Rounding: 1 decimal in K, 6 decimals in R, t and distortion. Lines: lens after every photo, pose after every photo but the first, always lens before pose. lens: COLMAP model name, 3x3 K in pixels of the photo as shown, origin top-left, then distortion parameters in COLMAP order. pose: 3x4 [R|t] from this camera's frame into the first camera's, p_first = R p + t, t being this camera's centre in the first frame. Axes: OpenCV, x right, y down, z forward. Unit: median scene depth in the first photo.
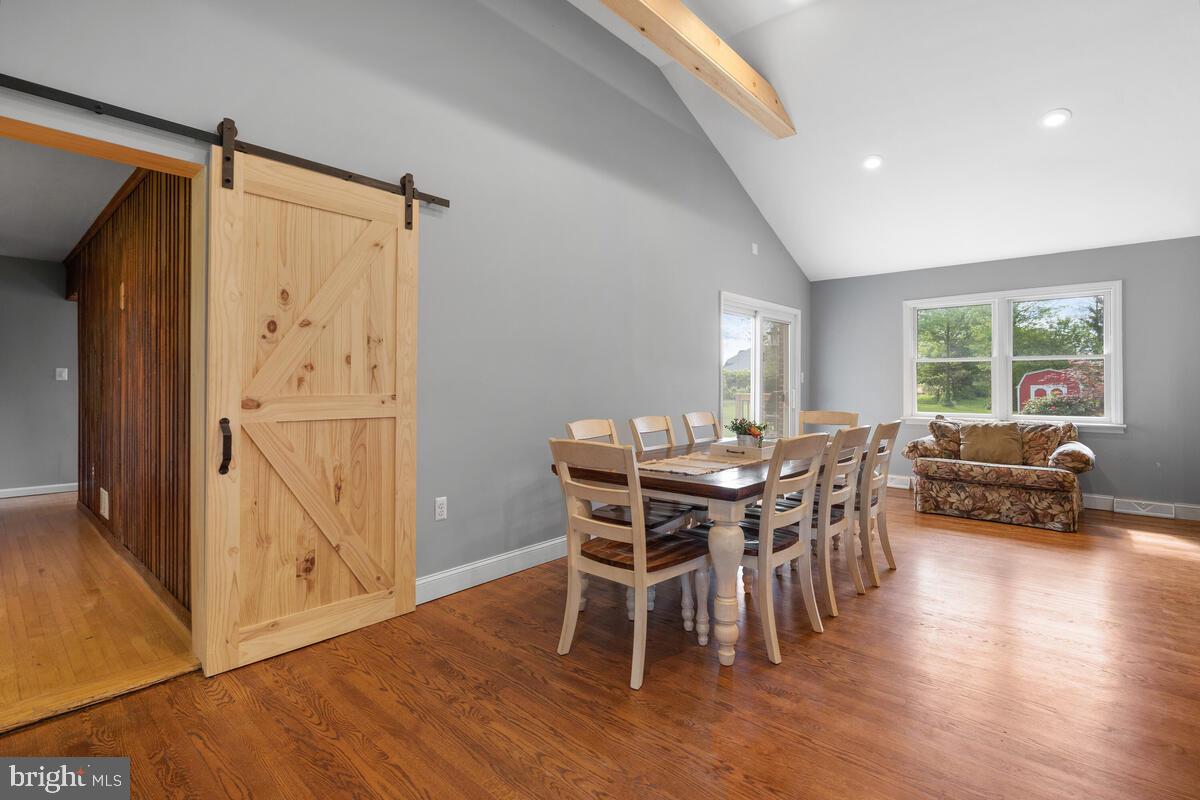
lens RADIAL K [[555.9, 0, 603.2], [0, 555.9, 380.5], [0, 0, 1]] dist [-0.002901, 0.002056]
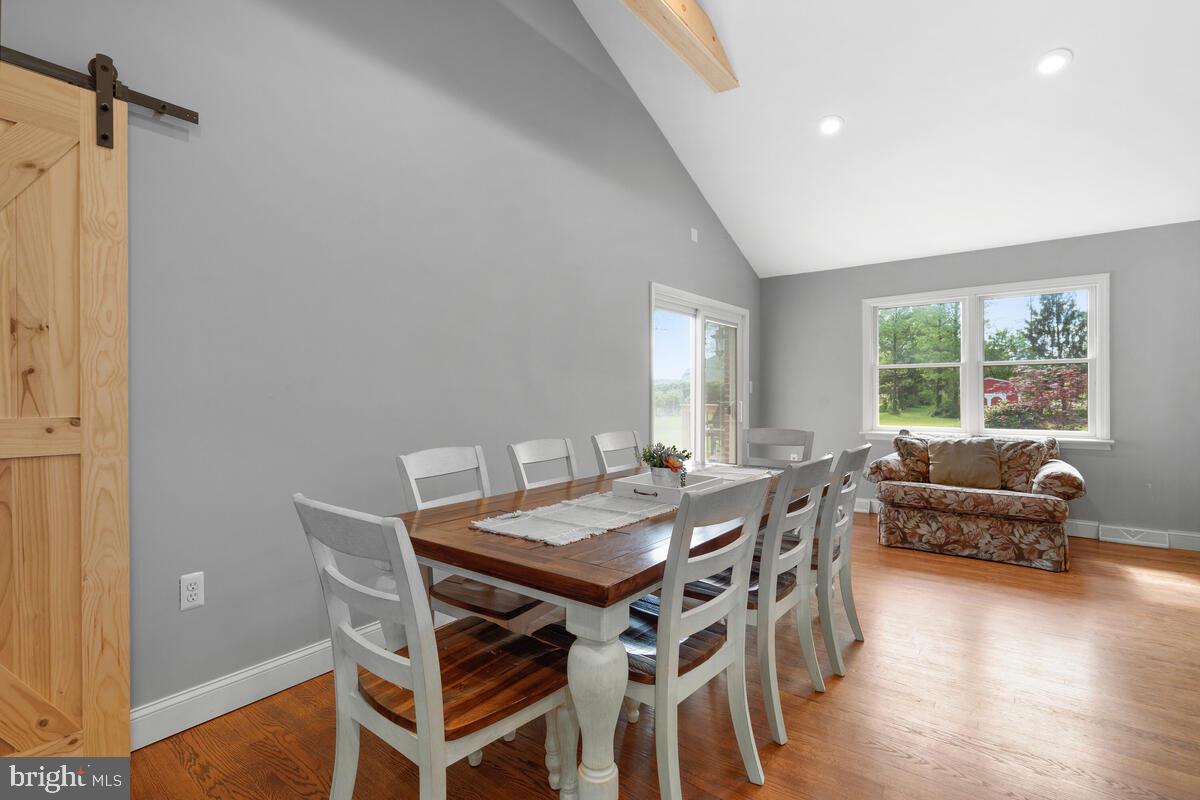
lens RADIAL K [[555.9, 0, 603.5], [0, 555.9, 398.4], [0, 0, 1]] dist [-0.002901, 0.002056]
pose [[0.997379, -0.005612, 0.072138, 0.123376], [0.004627, 0.999894, 0.013811, -0.000823], [-0.072207, -0.013441, 0.997299, 0.278417]]
